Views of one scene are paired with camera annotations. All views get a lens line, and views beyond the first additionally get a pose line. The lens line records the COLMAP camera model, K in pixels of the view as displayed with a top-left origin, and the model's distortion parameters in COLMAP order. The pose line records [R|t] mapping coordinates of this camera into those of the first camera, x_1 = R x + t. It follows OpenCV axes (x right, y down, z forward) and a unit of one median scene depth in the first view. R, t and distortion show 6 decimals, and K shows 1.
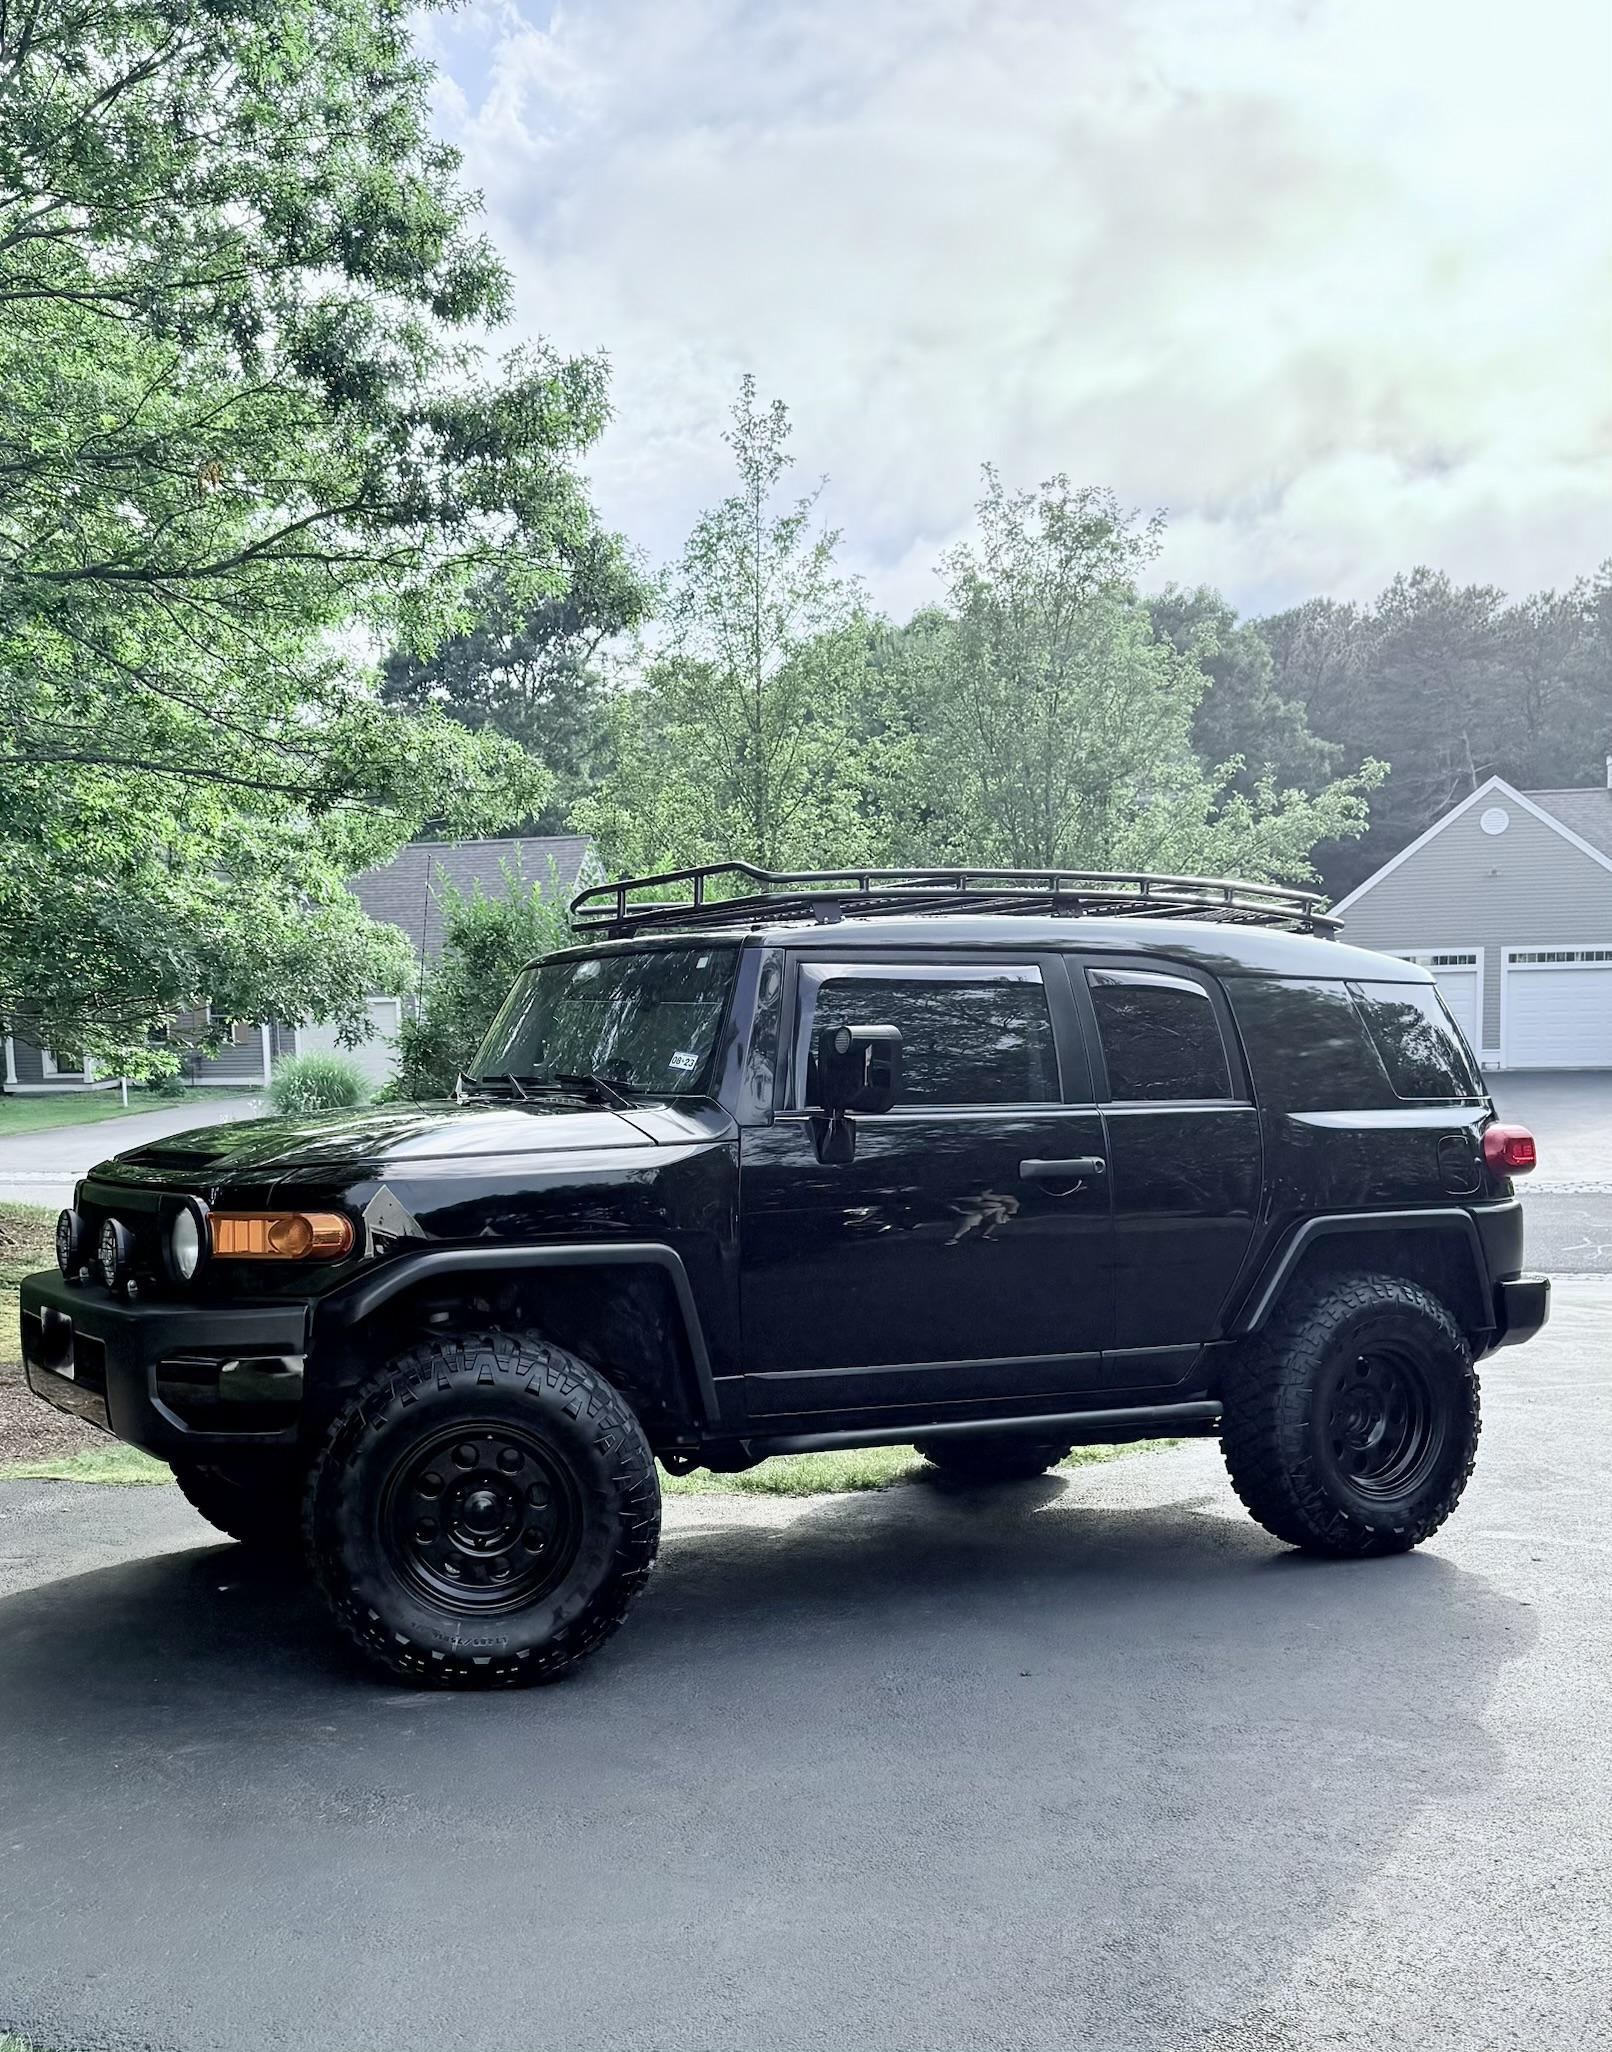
lens RADIAL K [[2310.8, 0, 644.7], [0, 2310.8, 1035.9], [0, 0, 1]] dist [0.131356, -0.376505]
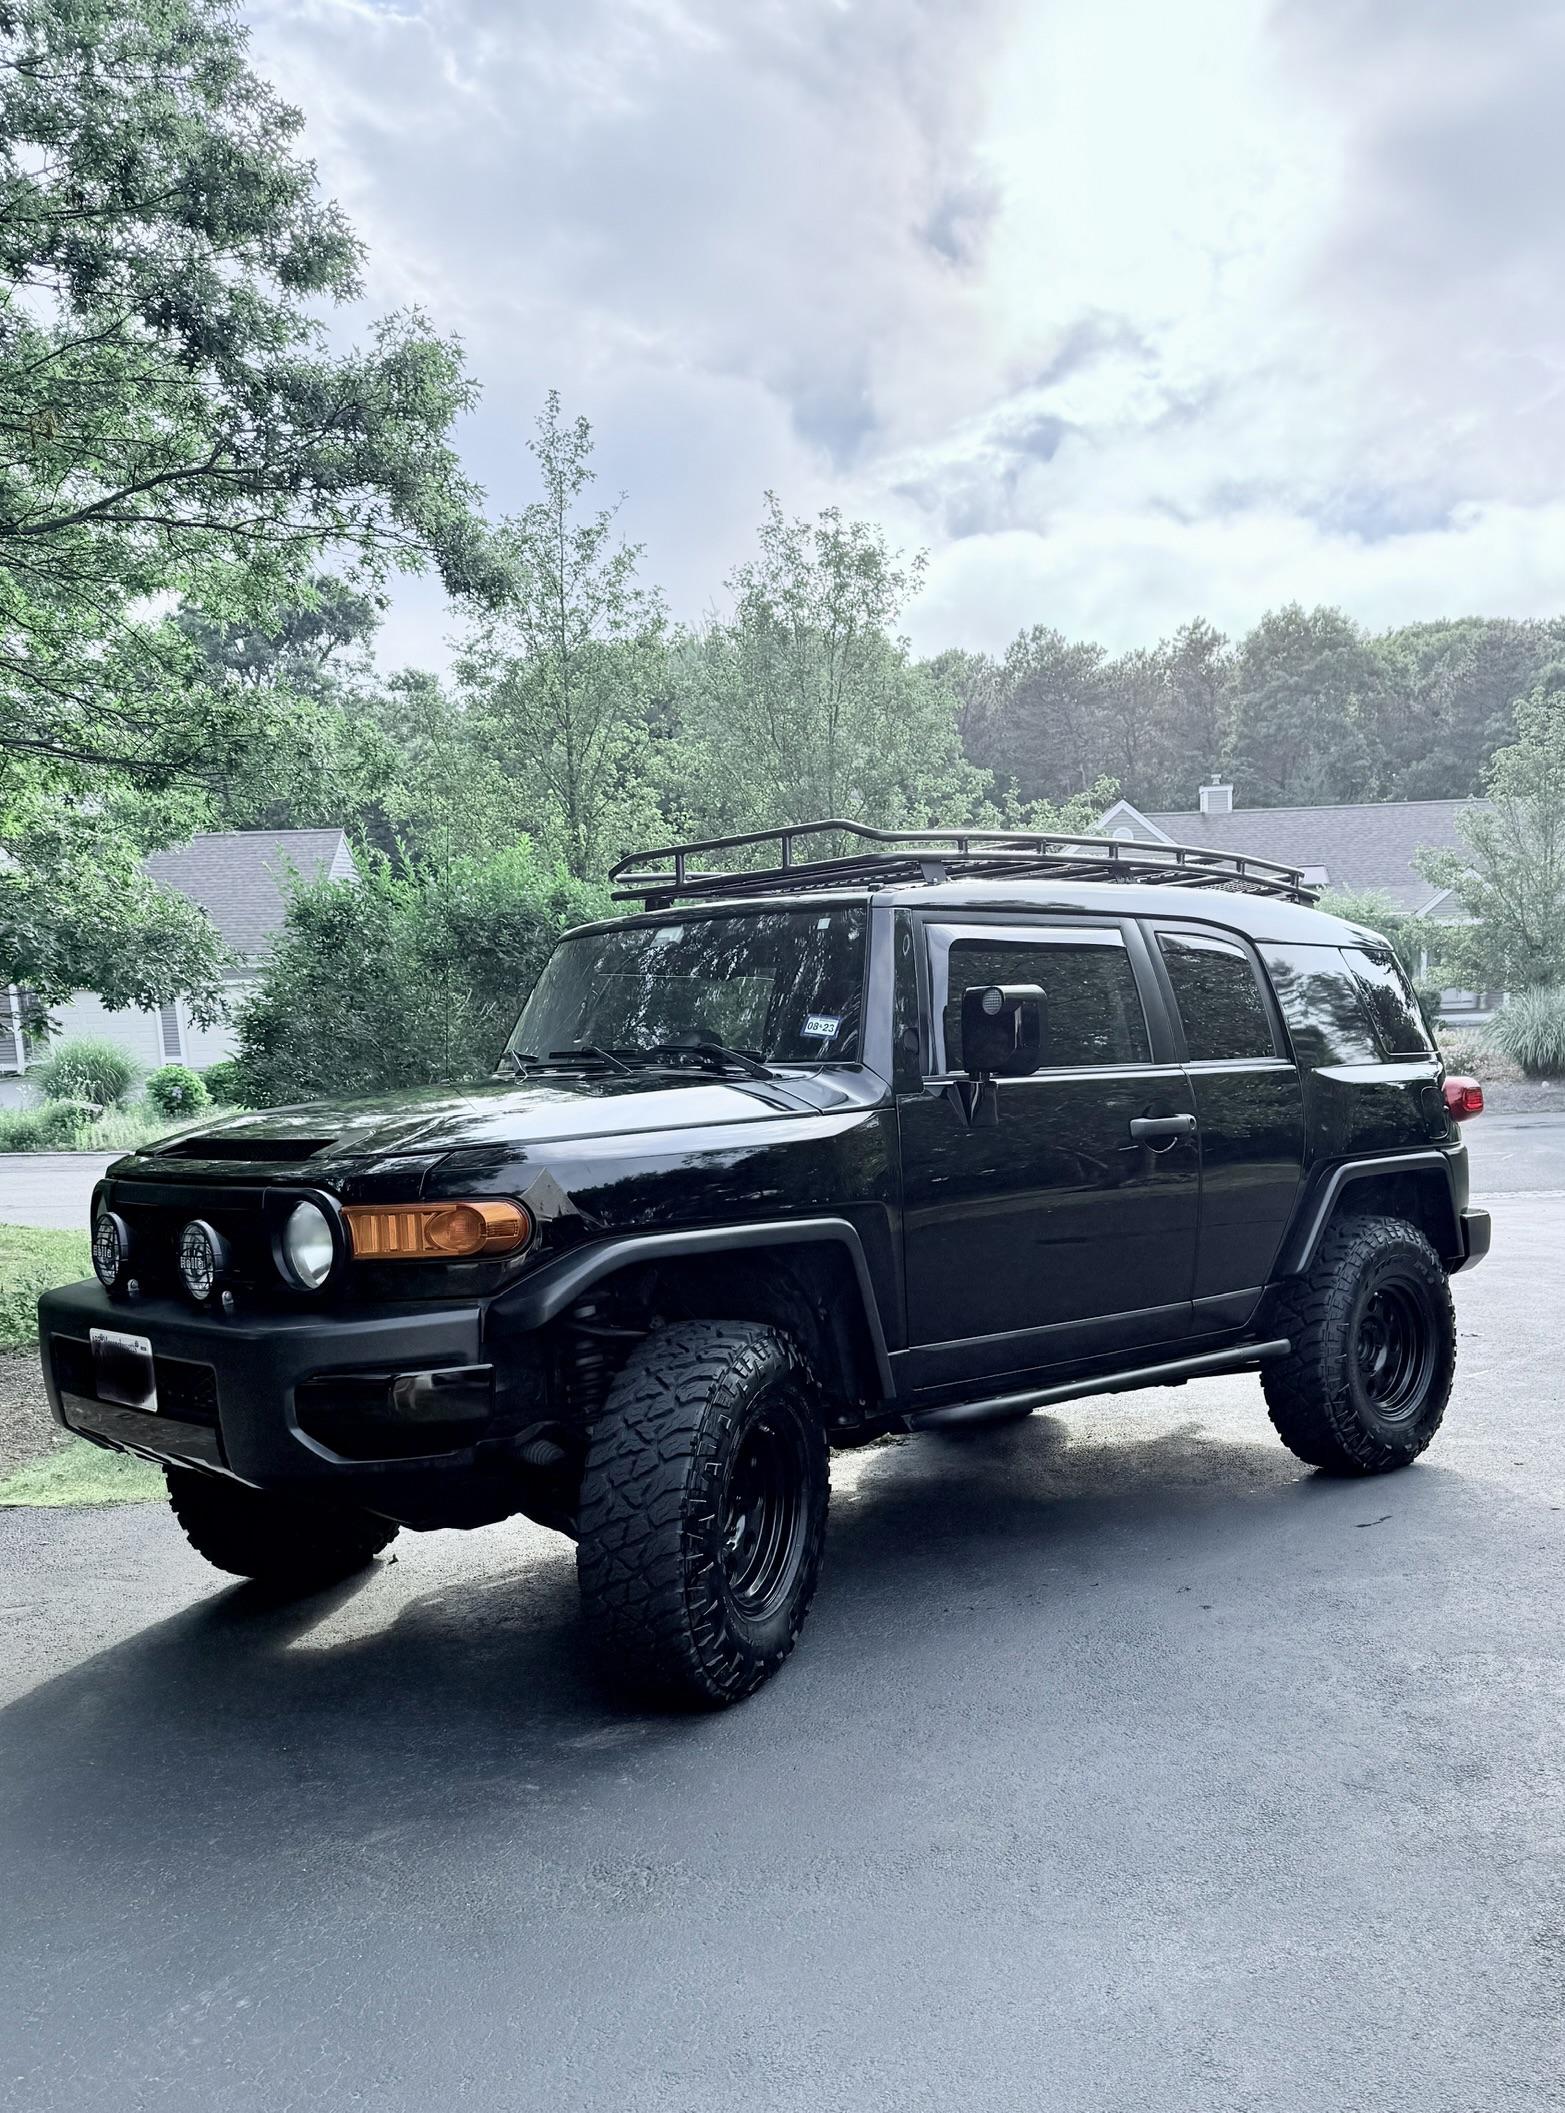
lens RADIAL K [[1947.9, 0, 968.4], [0, 1947.9, 1099.2], [0, 0, 1]] dist [0.167478, -0.341466]
pose [[0.948881, -0.026591, 0.314511, -0.154185], [0.013949, 0.999004, 0.042377, 0.006376], [-0.315325, -0.035824, 0.948307, 0.183470]]
